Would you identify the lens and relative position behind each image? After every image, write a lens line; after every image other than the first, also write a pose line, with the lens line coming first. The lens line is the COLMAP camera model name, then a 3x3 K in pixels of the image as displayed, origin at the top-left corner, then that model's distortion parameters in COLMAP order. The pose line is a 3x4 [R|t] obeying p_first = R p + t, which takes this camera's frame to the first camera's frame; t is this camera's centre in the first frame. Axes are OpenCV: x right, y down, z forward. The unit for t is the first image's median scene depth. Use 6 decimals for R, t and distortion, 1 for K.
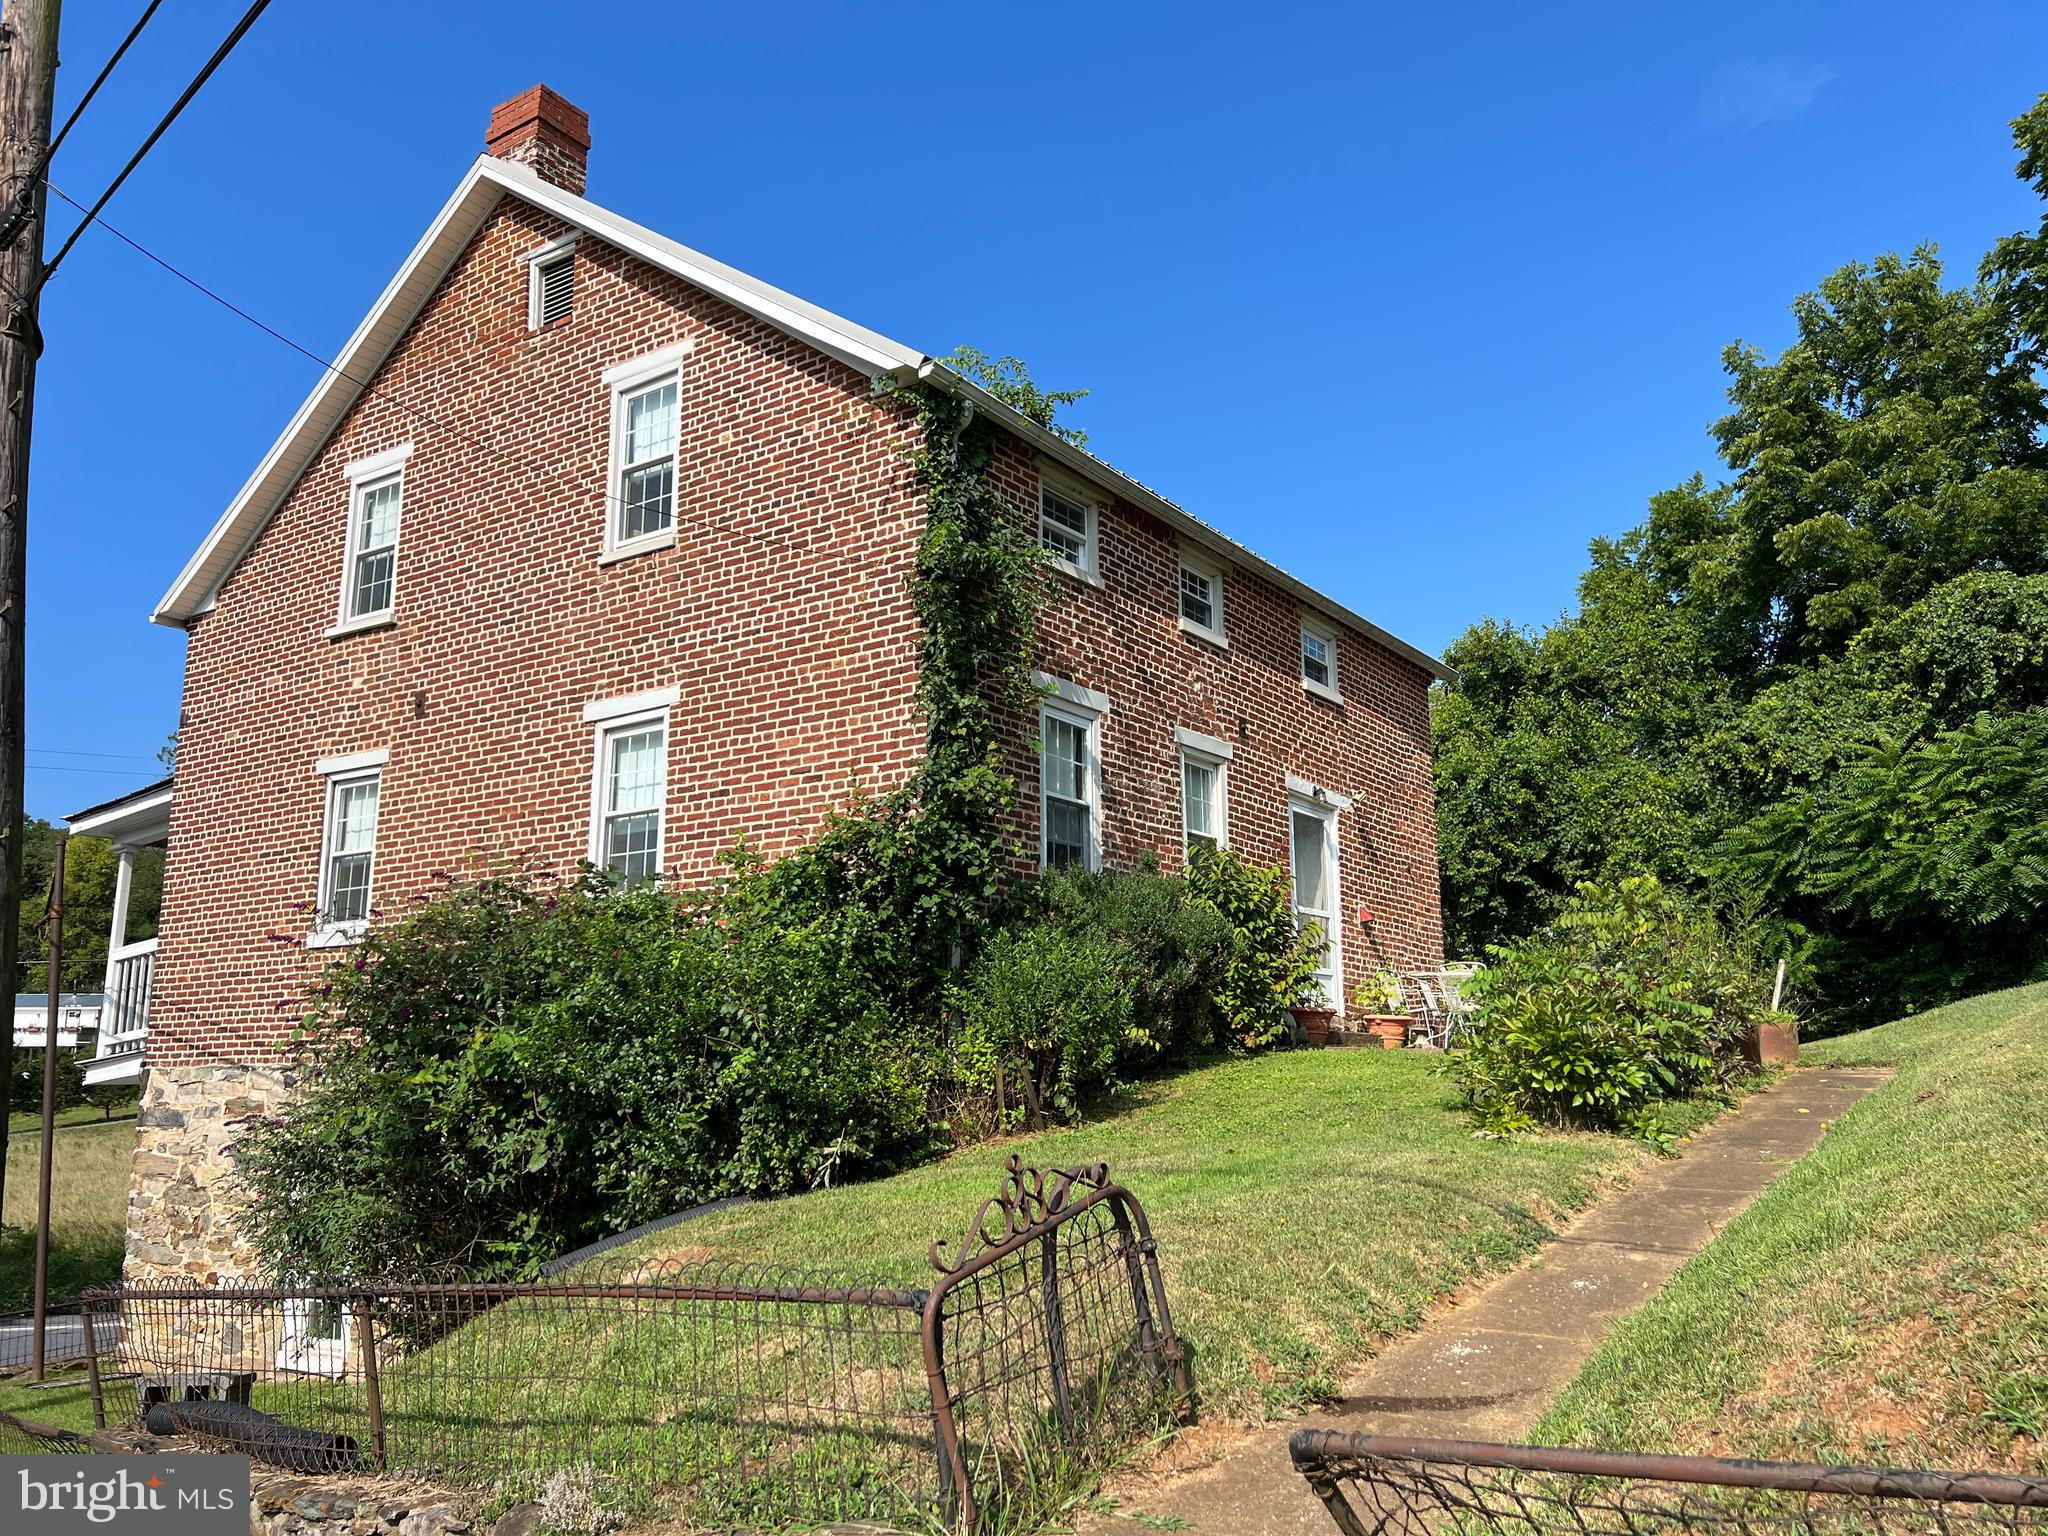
lens RADIAL K [[1540.7, 0, 1024.0], [0, 1540.7, 768.0], [0, 0, 1]] dist [0.082909, -0.092256]
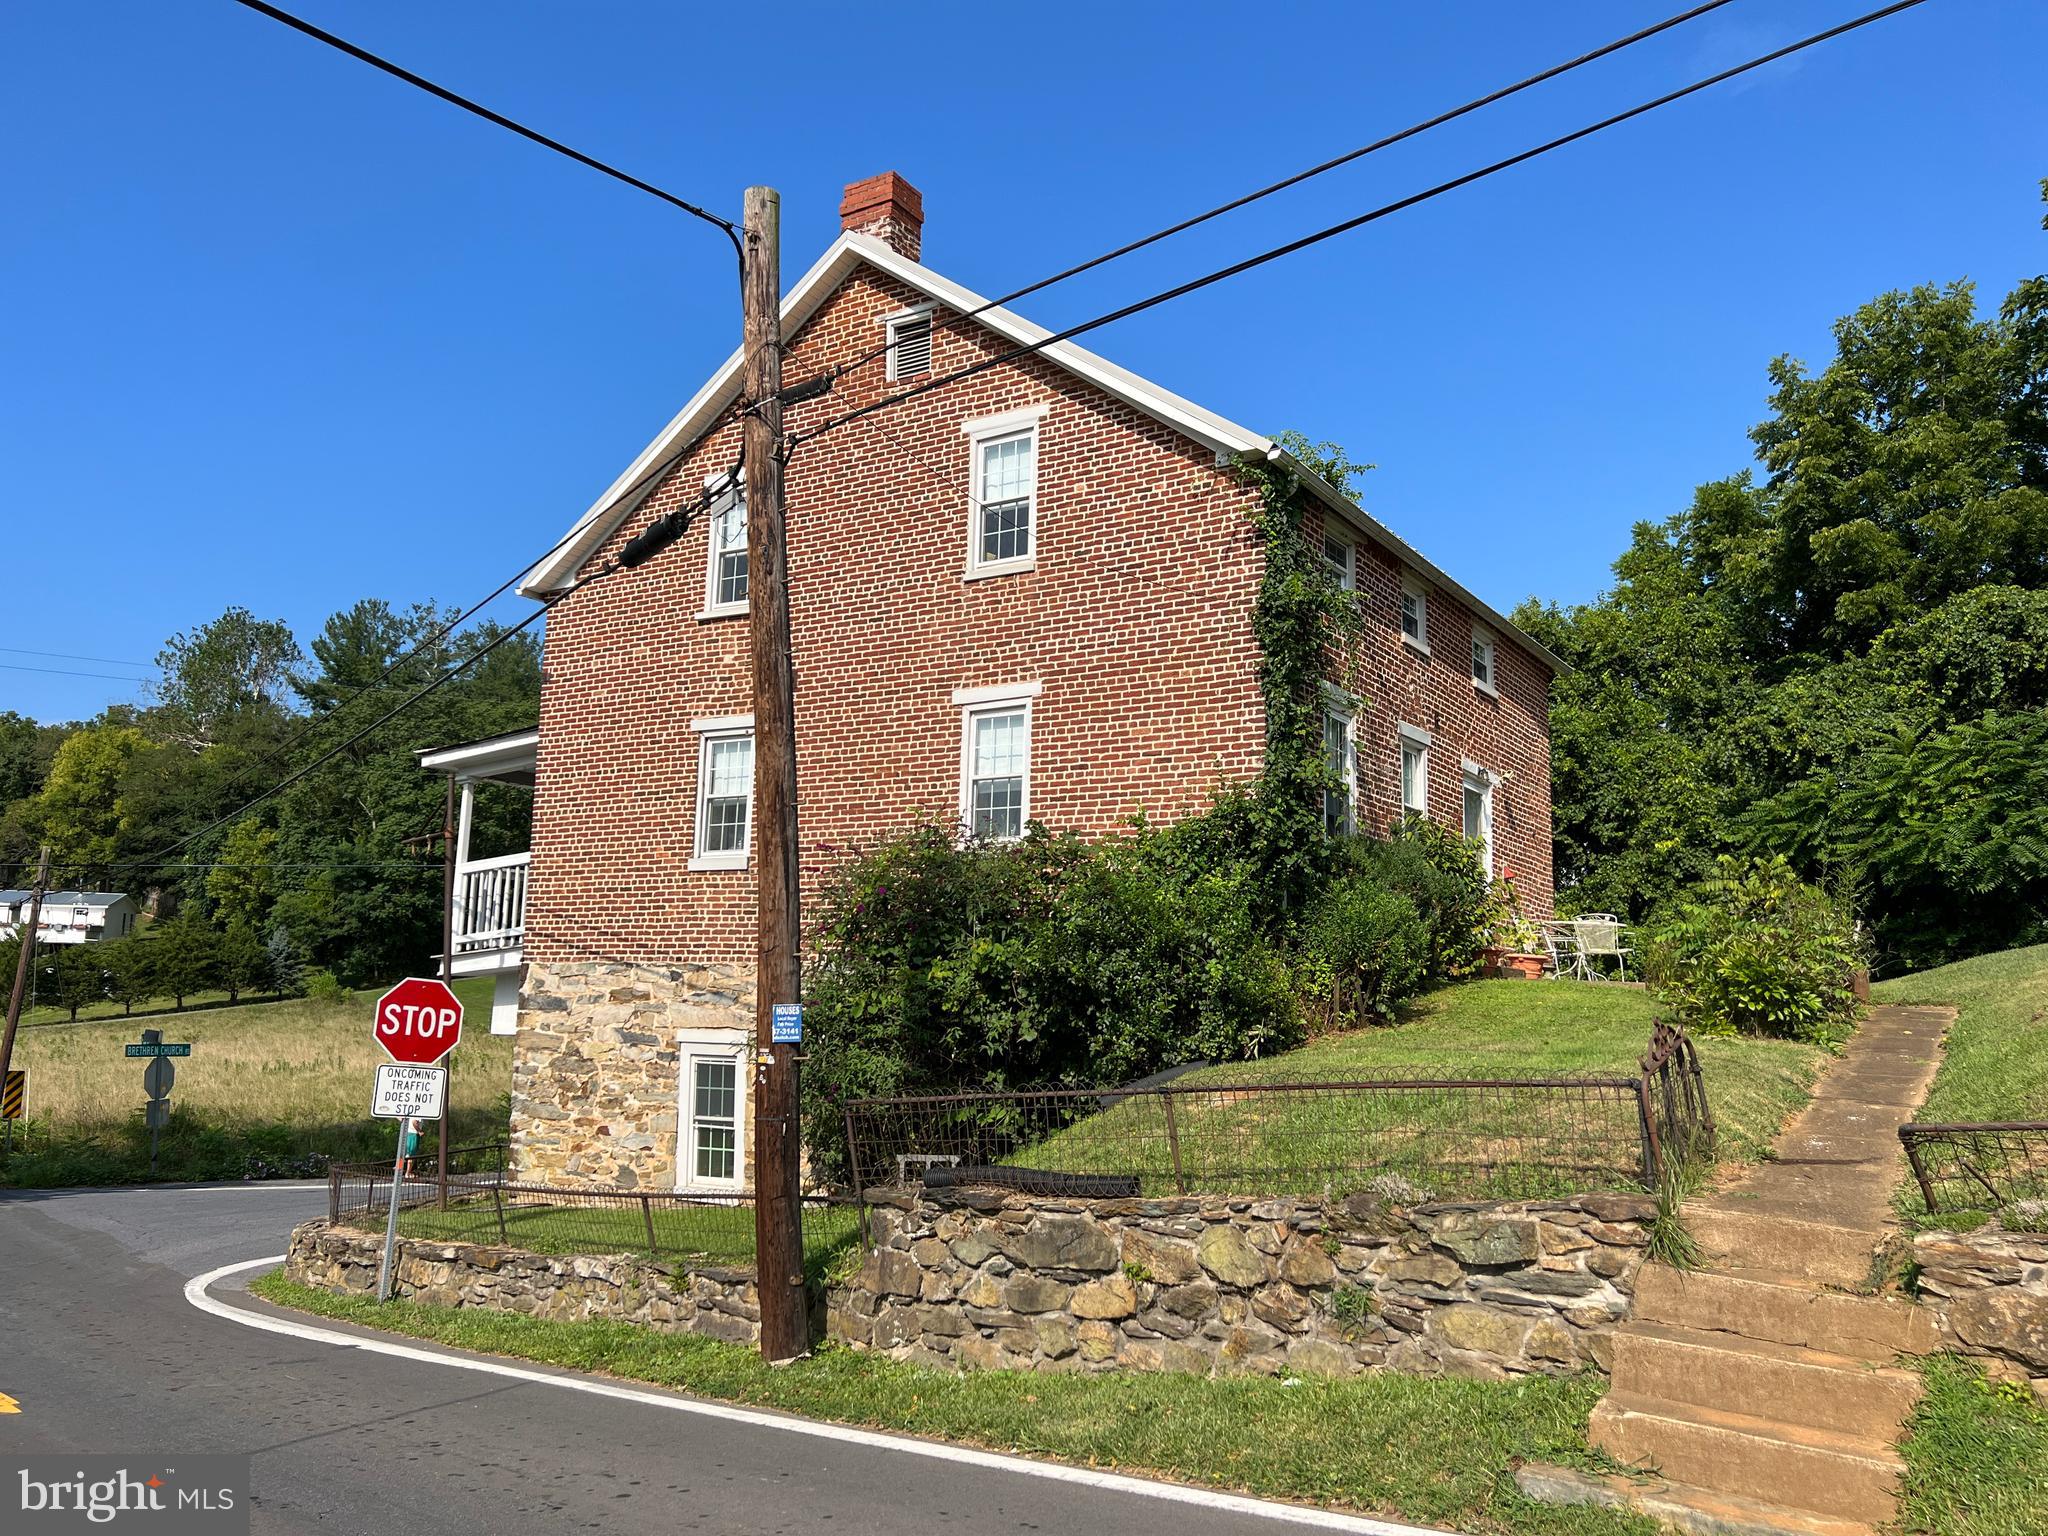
lens RADIAL K [[1542.2, 0, 1030.5], [0, 1542.2, 774.0], [0, 0, 1]] dist [0.100410, -0.110535]
pose [[0.998859, 0.035509, 0.031922, -0.228324], [-0.036992, 0.998203, 0.047143, -0.030798], [-0.030190, -0.048270, 0.998378, -0.243580]]
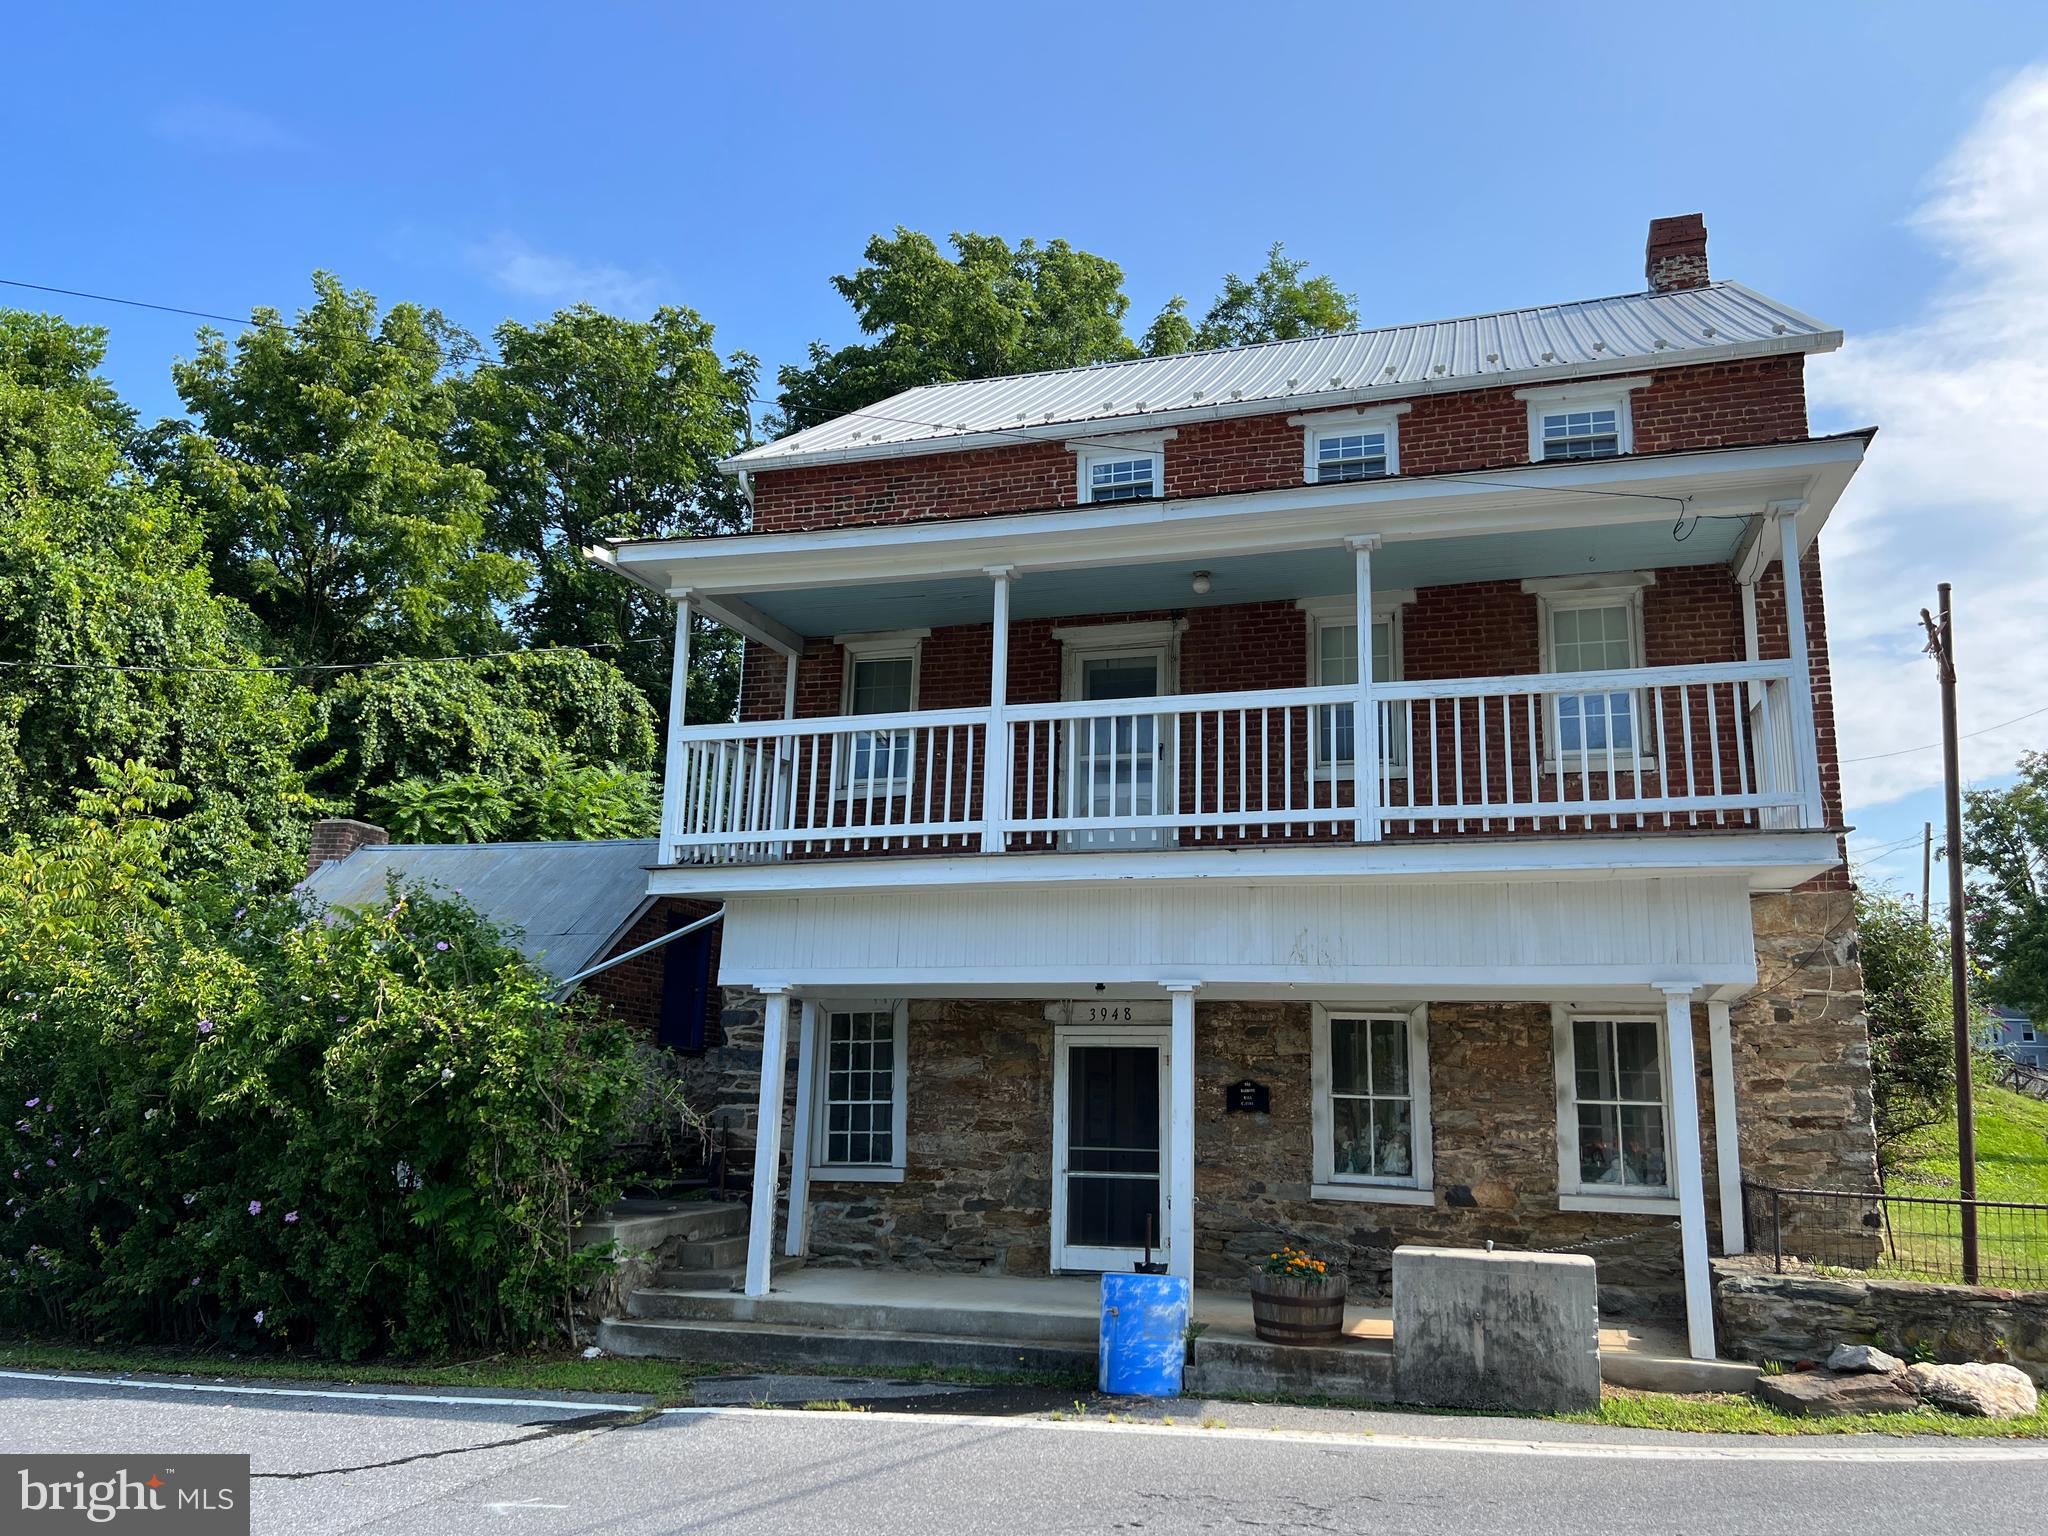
lens RADIAL K [[1542.6, 0, 1027.8], [0, 1542.6, 774.4], [0, 0, 1]] dist [0.045969, -0.042290]
pose [[-0.322627, 0.213052, 0.922237, -1.287686], [-0.204251, 0.935712, -0.287618, 0.486497], [-0.924226, -0.281161, -0.258370, 1.733300]]
